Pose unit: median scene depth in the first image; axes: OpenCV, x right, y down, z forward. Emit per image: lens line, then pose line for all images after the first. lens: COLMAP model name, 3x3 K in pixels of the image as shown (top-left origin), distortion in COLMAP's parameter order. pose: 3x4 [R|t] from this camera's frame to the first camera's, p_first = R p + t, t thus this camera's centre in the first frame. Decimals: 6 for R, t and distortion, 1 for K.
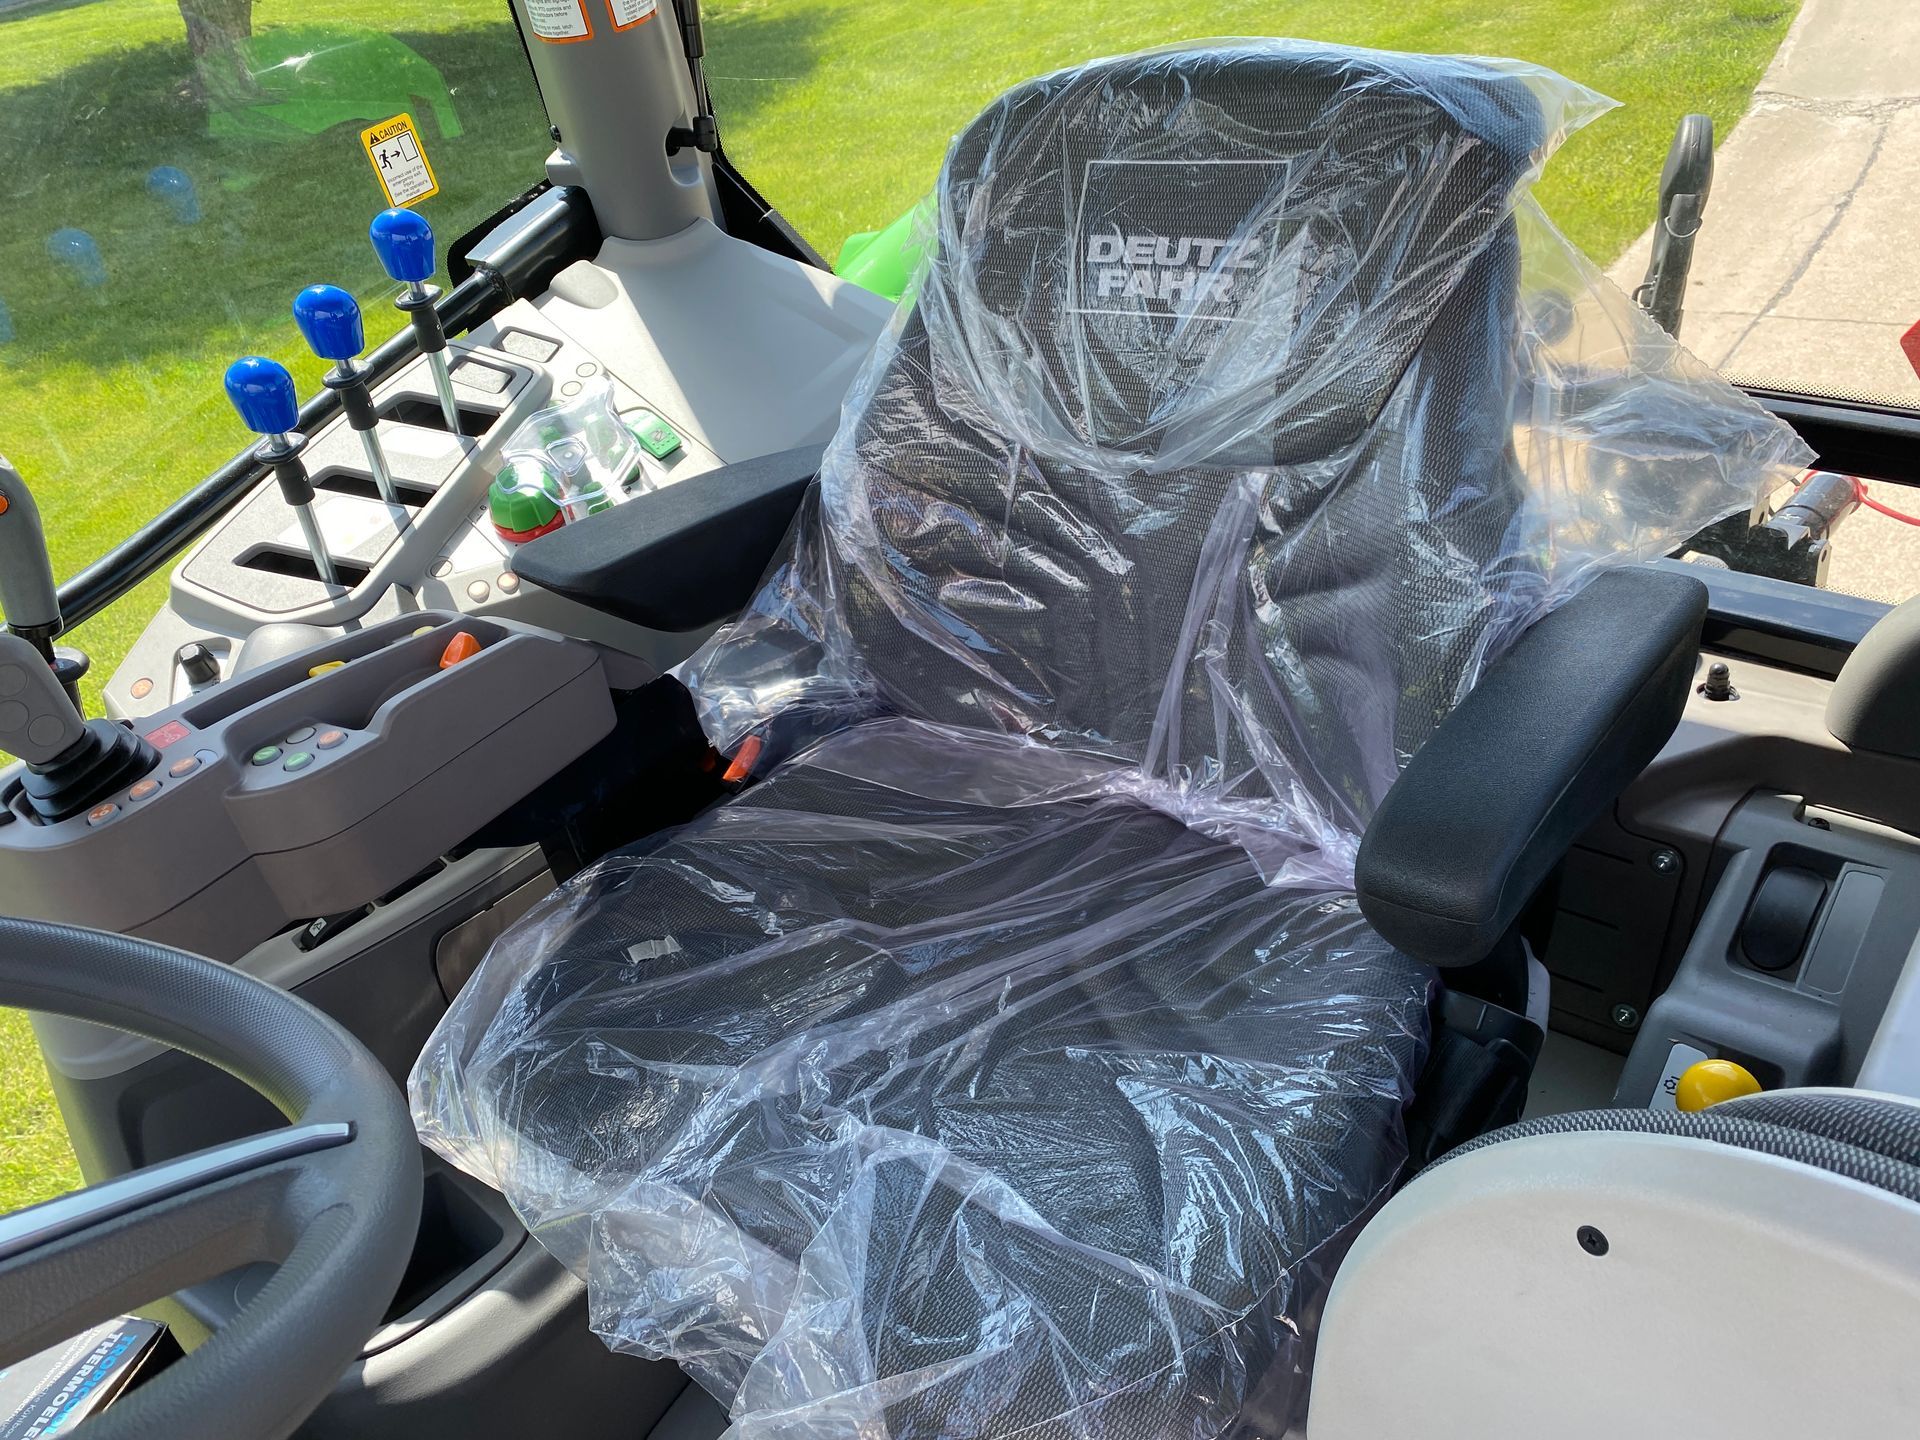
lens RADIAL K [[1462.5, 0, 958.1], [0, 1462.5, 710.3], [0, 0, 1]] dist [0.027294, -0.026012]
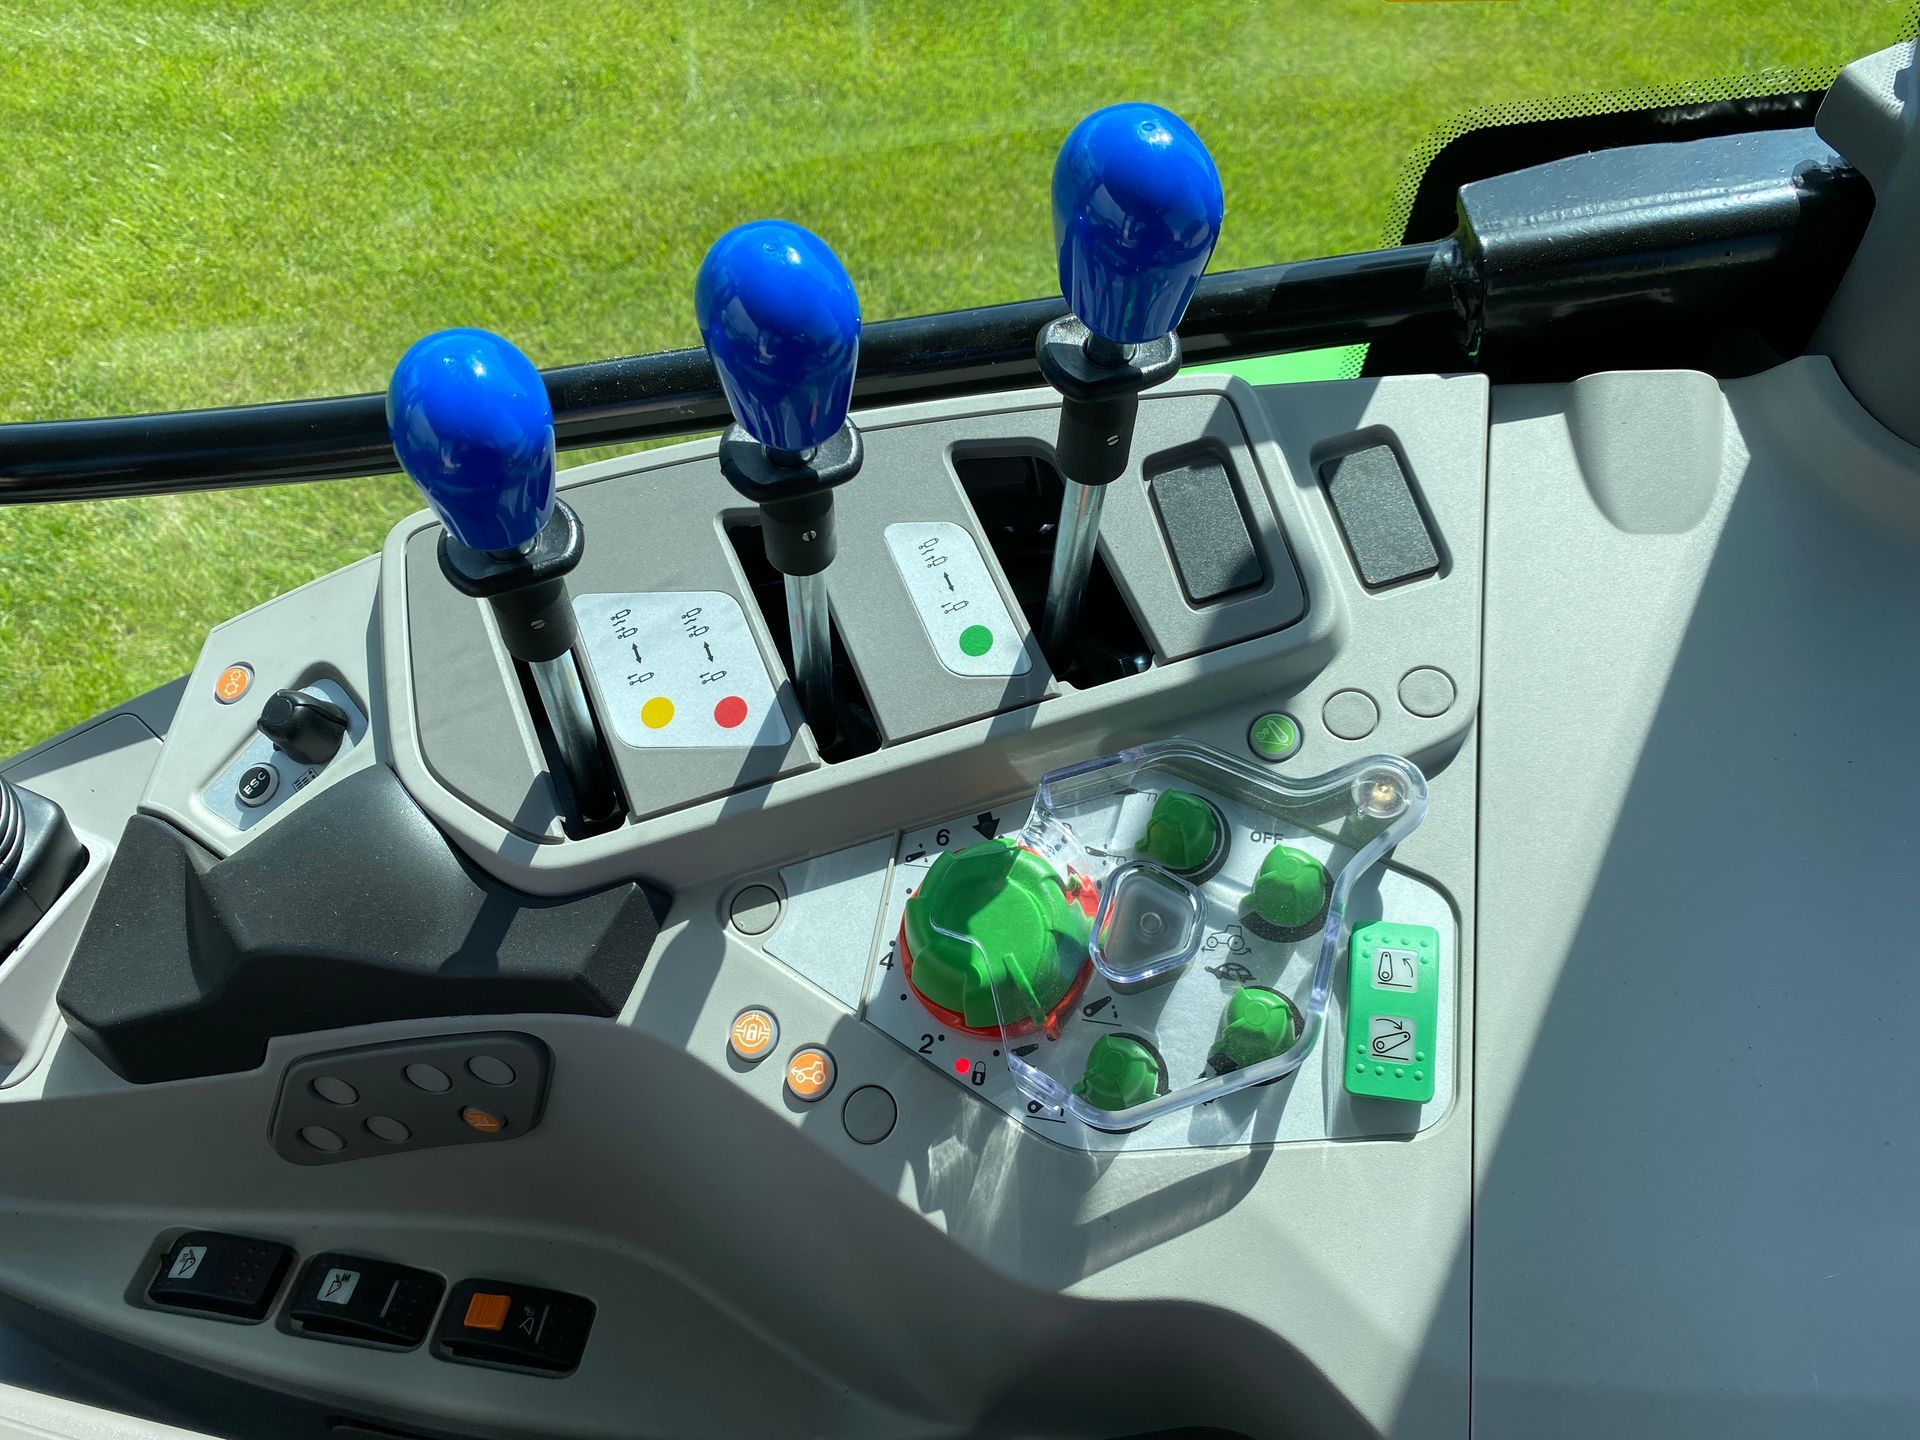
lens RADIAL K [[1462.5, 0, 942.1], [0, 1462.5, 719.5], [0, 0, 1]] dist [0.027294, -0.026012]
pose [[0.604193, 0.712553, -0.356678, -0.216529], [-0.560165, 0.698159, 0.445857, -0.365691], [0.566715, -0.069585, 0.820970, 0.715575]]
